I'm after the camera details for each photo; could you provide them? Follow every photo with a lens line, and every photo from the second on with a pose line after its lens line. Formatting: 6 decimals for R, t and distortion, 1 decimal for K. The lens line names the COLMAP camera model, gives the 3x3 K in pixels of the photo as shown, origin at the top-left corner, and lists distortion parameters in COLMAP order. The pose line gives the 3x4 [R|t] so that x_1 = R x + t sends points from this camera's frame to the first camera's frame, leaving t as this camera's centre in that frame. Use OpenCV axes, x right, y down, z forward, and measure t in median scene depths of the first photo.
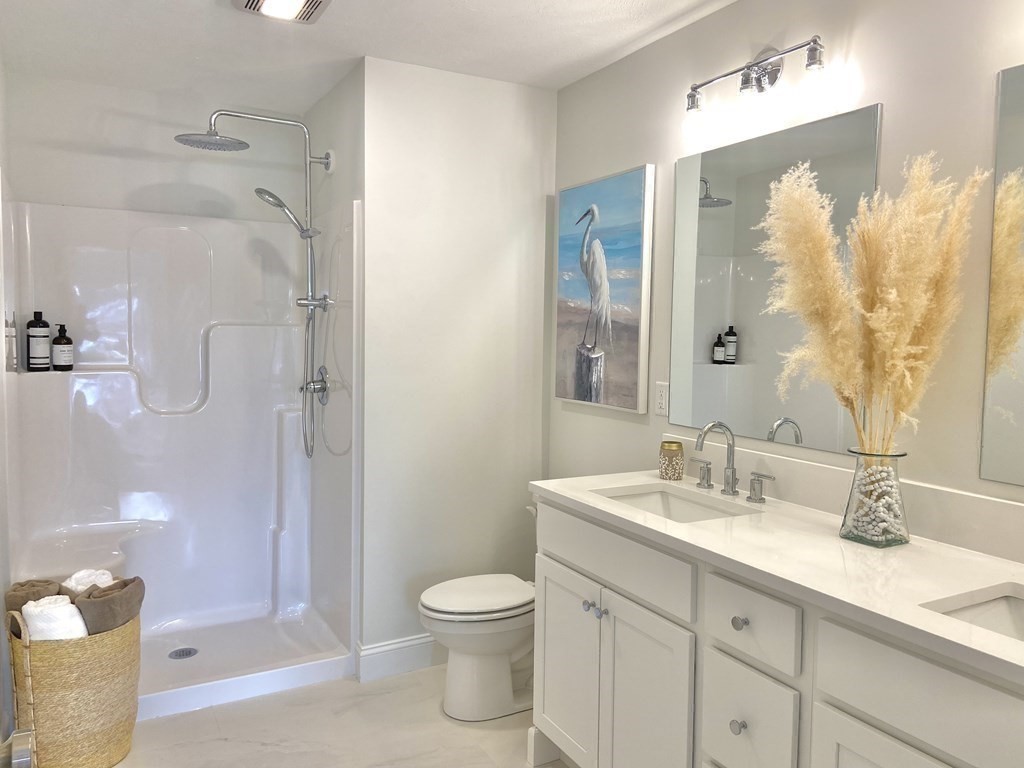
lens RADIAL K [[780.1, 0, 512.0], [0, 780.1, 384.0], [0, 0, 1]] dist [0.105806, -0.146205]
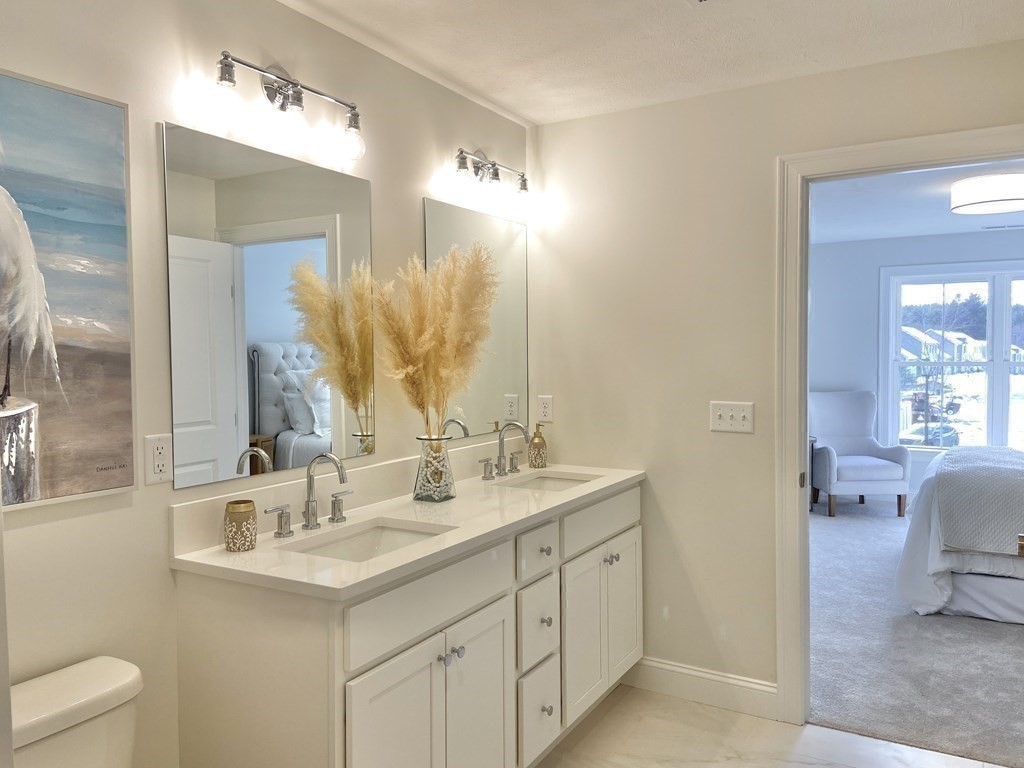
lens RADIAL K [[780.1, 0, 512.0], [0, 780.1, 384.0], [0, 0, 1]] dist [0.105806, -0.146205]
pose [[-0.526558, -0.037554, 0.849309, -0.532929], [0.070034, 0.993712, 0.087360, -0.081453], [-0.847250, 0.105481, -0.520617, 1.043000]]
